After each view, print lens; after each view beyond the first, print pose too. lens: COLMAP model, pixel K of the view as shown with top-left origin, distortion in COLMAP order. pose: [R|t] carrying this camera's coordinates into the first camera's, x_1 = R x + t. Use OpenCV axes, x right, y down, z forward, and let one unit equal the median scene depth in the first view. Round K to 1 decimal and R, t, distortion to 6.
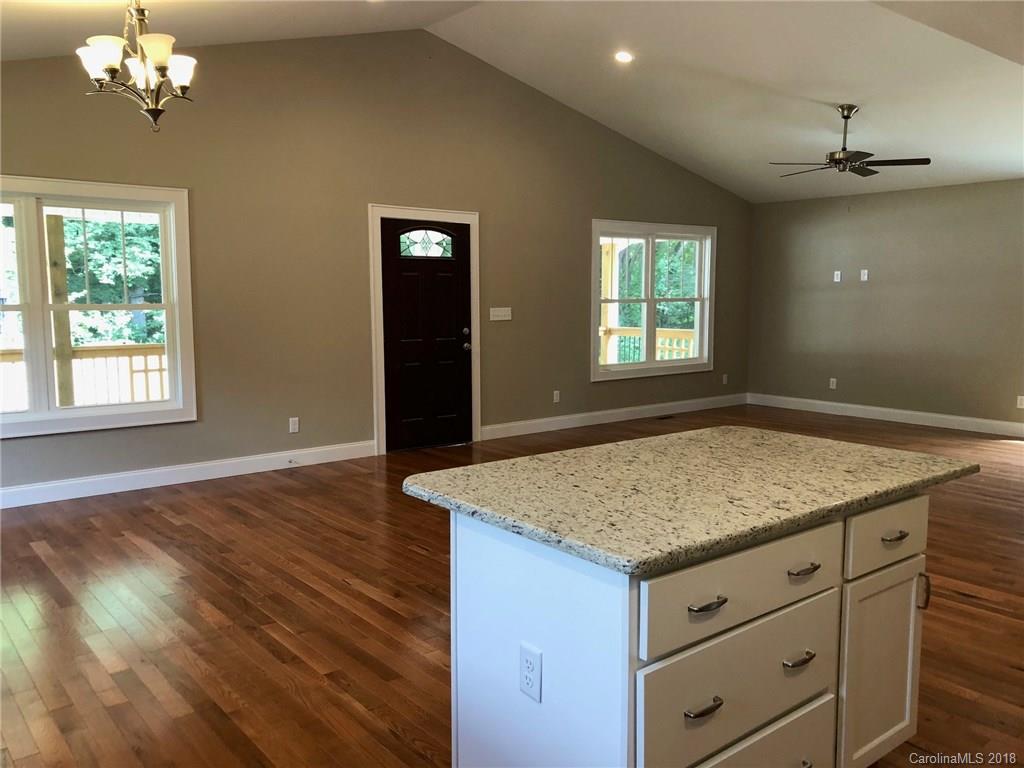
lens RADIAL K [[842.8, 0, 511.2], [0, 842.8, 389.3], [0, 0, 1]] dist [0.041289, -0.022893]
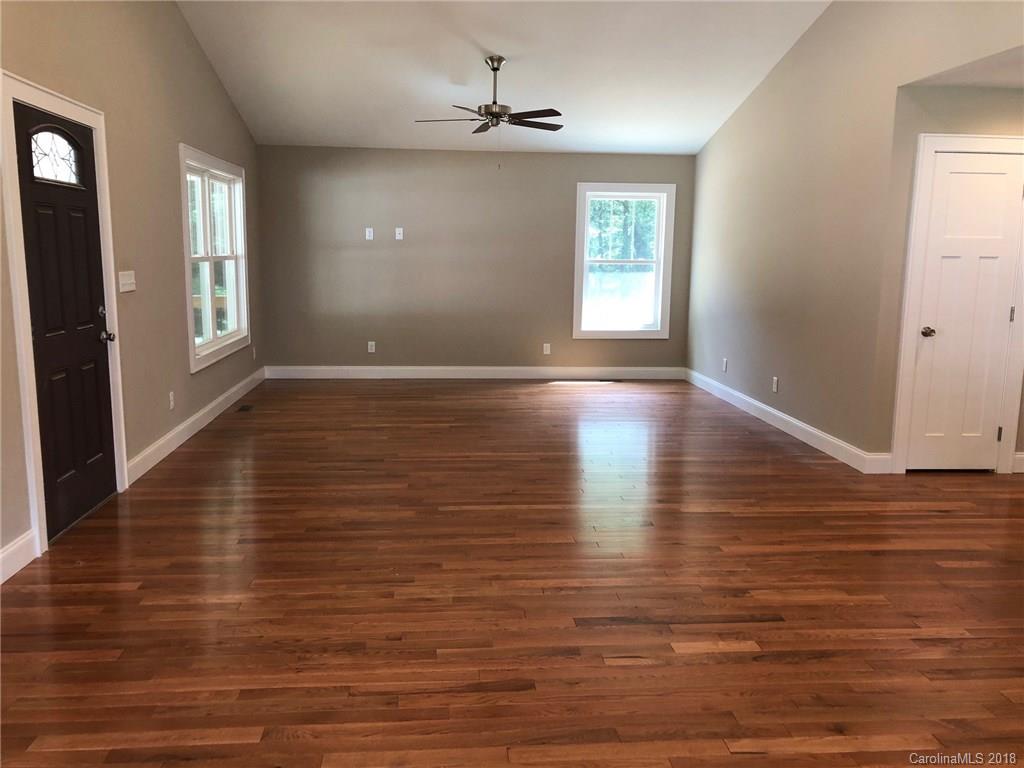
lens RADIAL K [[842.8, 0, 505.1], [0, 842.8, 377.6], [0, 0, 1]] dist [0.041289, -0.022893]
pose [[0.556641, -0.116542, 0.822538, -0.407120], [0.083489, 0.992946, 0.084187, -0.051277], [-0.826547, 0.021811, 0.562444, 0.439642]]
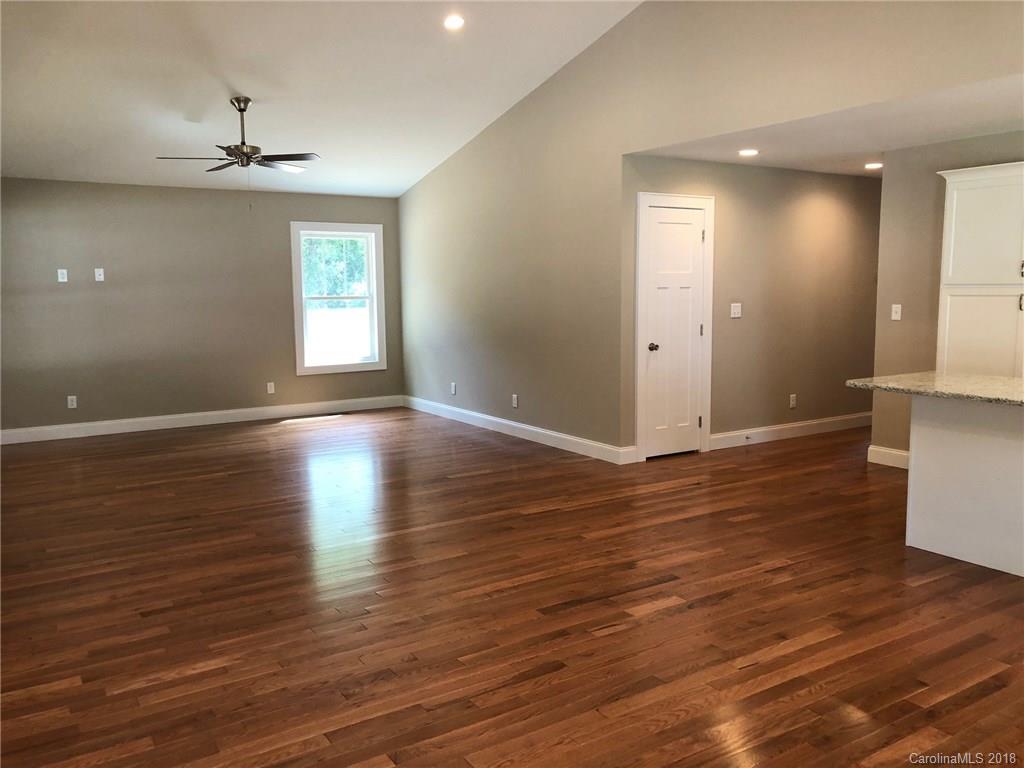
lens RADIAL K [[842.8, 0, 509.7], [0, 842.8, 376.2], [0, 0, 1]] dist [0.041289, -0.022893]
pose [[0.099827, -0.110055, 0.988900, -0.524889], [0.127270, 0.987113, 0.097009, -0.075551], [-0.986832, 0.116173, 0.112547, 0.602334]]
